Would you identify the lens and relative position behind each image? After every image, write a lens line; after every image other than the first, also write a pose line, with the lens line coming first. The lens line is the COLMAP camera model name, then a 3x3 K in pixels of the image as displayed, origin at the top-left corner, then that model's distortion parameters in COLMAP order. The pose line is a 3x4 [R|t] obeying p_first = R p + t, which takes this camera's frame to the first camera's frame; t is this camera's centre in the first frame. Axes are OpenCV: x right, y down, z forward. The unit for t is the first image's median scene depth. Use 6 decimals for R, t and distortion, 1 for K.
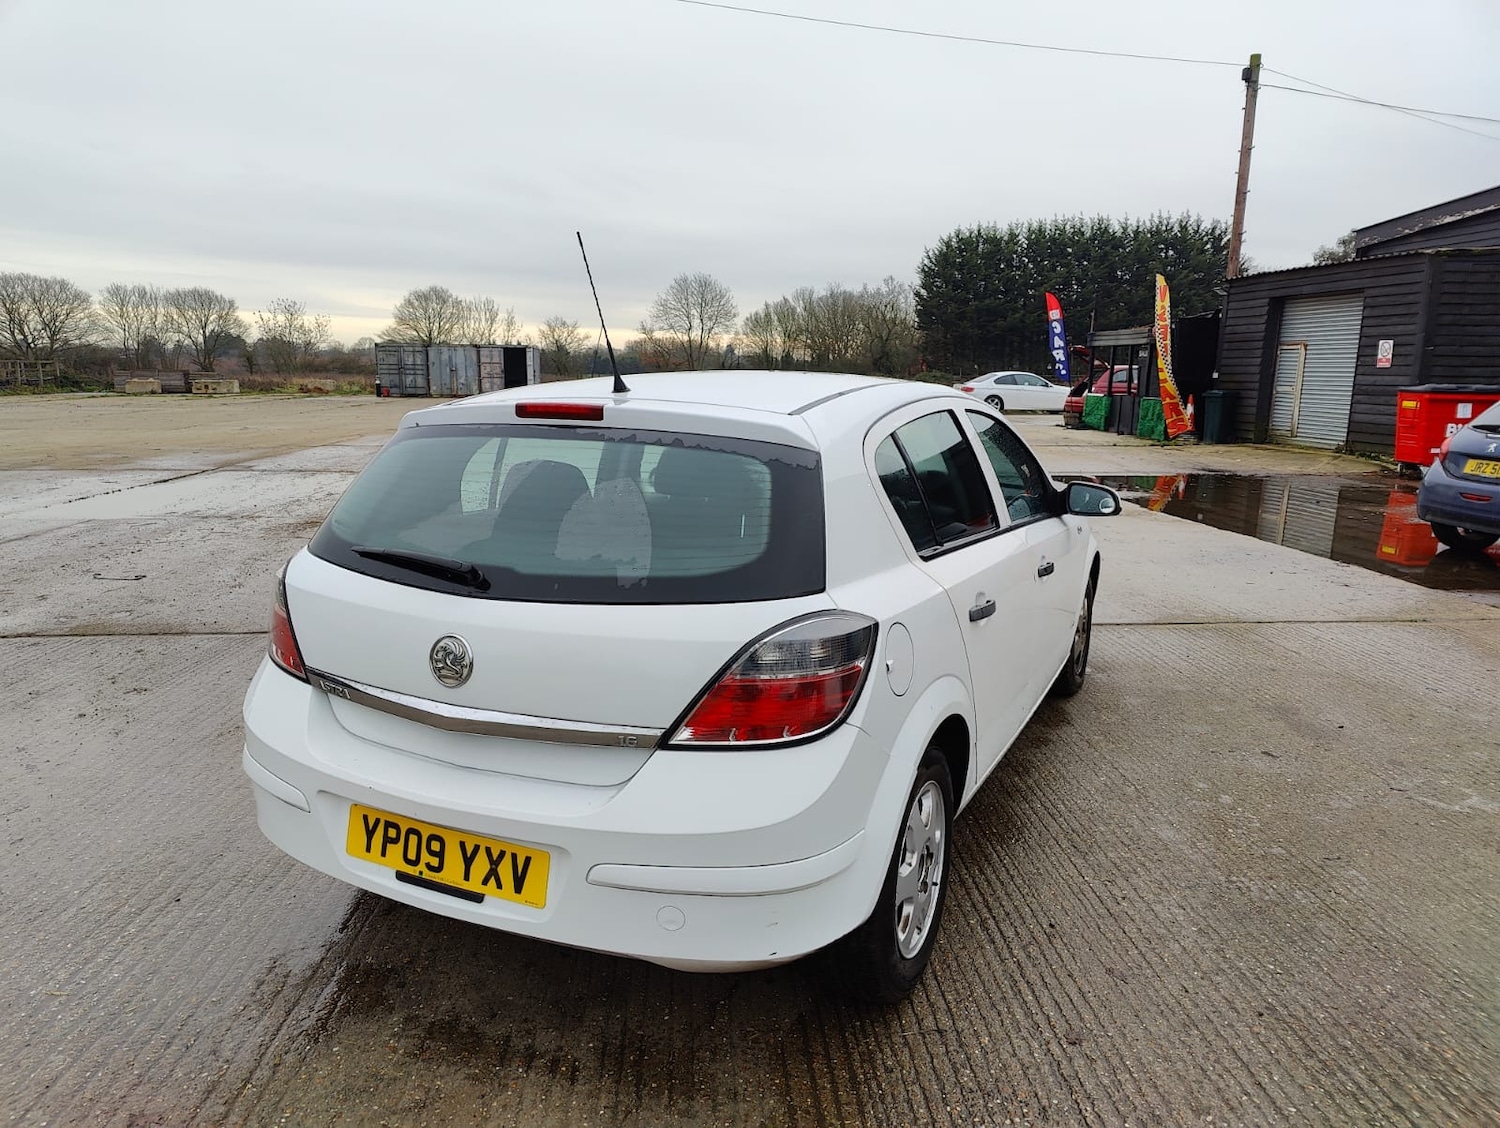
lens RADIAL K [[1038.0, 0, 743.3], [0, 1038.0, 554.6], [0, 0, 1]] dist [0.044641, -0.042482]
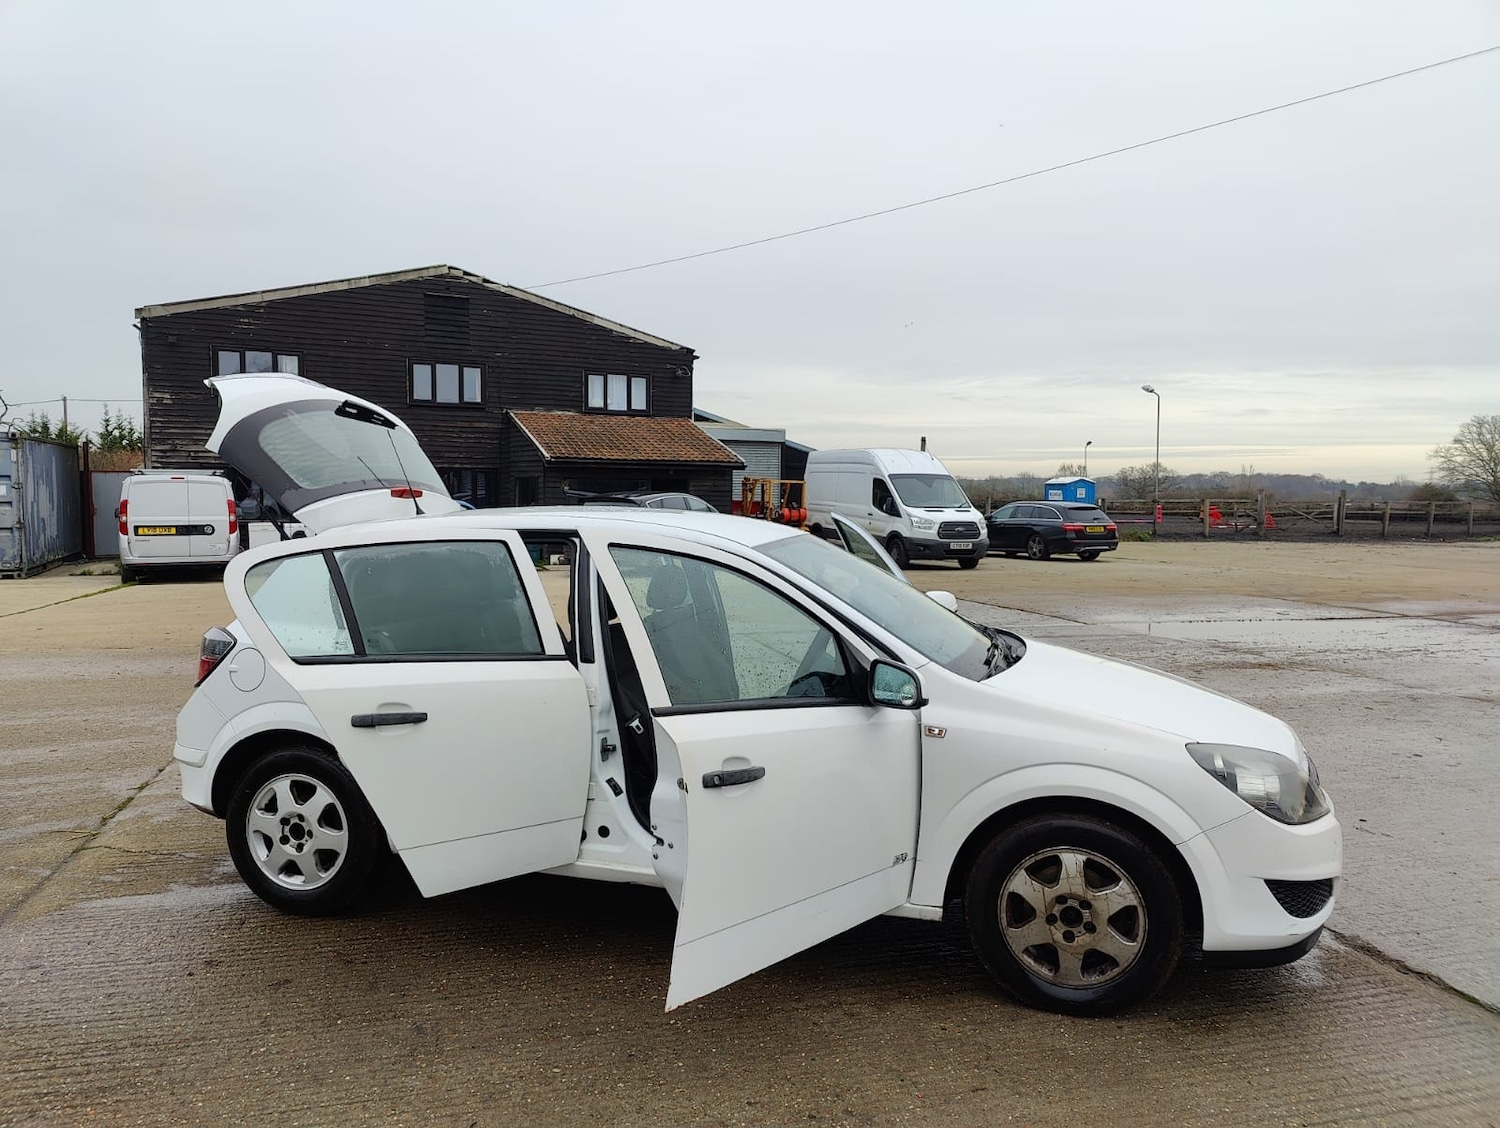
lens RADIAL K [[1038.0, 0, 742.5], [0, 1038.0, 553.6], [0, 0, 1]] dist [0.044641, -0.042482]
pose [[0.193060, 0.049931, -0.979916, 0.269955], [-0.182285, 0.983143, 0.014182, -0.035147], [0.964106, 0.175886, 0.198907, 0.194466]]
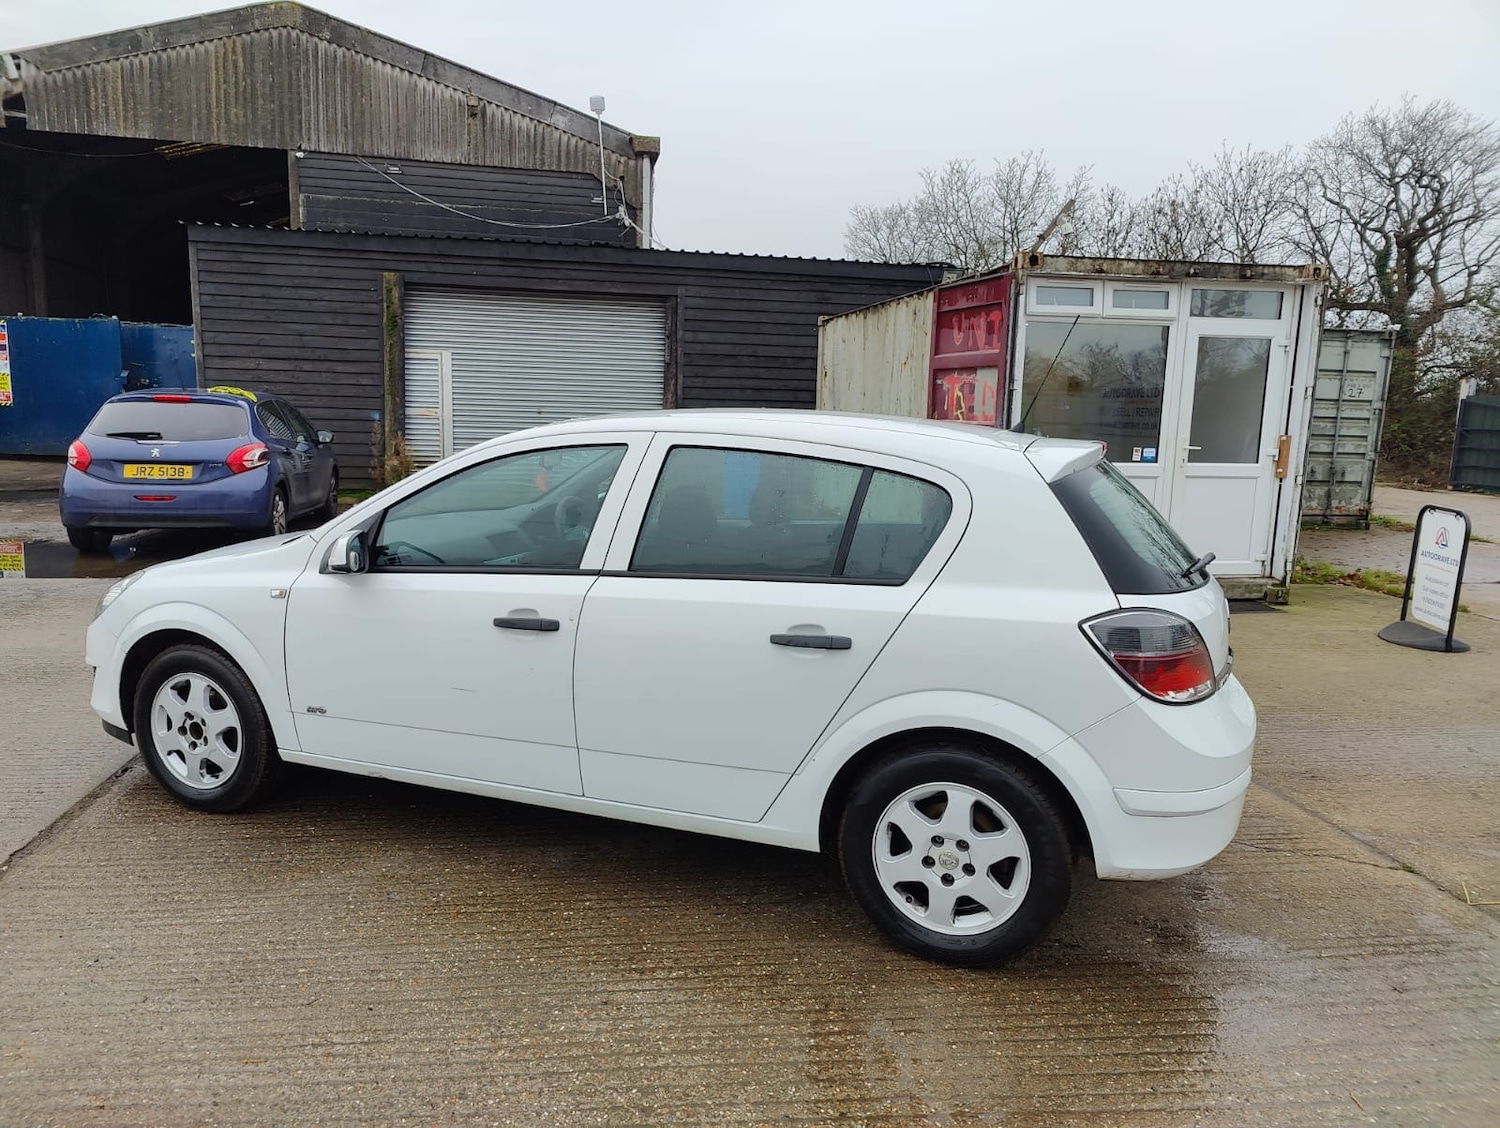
lens RADIAL K [[1038.0, 0, 745.5], [0, 1038.0, 547.7], [0, 0, 1]] dist [0.044641, -0.042482]
pose [[-0.082073, -0.148644, 0.985479, -0.224446], [0.147246, 0.976155, 0.159500, -0.044335], [-0.985689, 0.158198, -0.058229, 0.232724]]
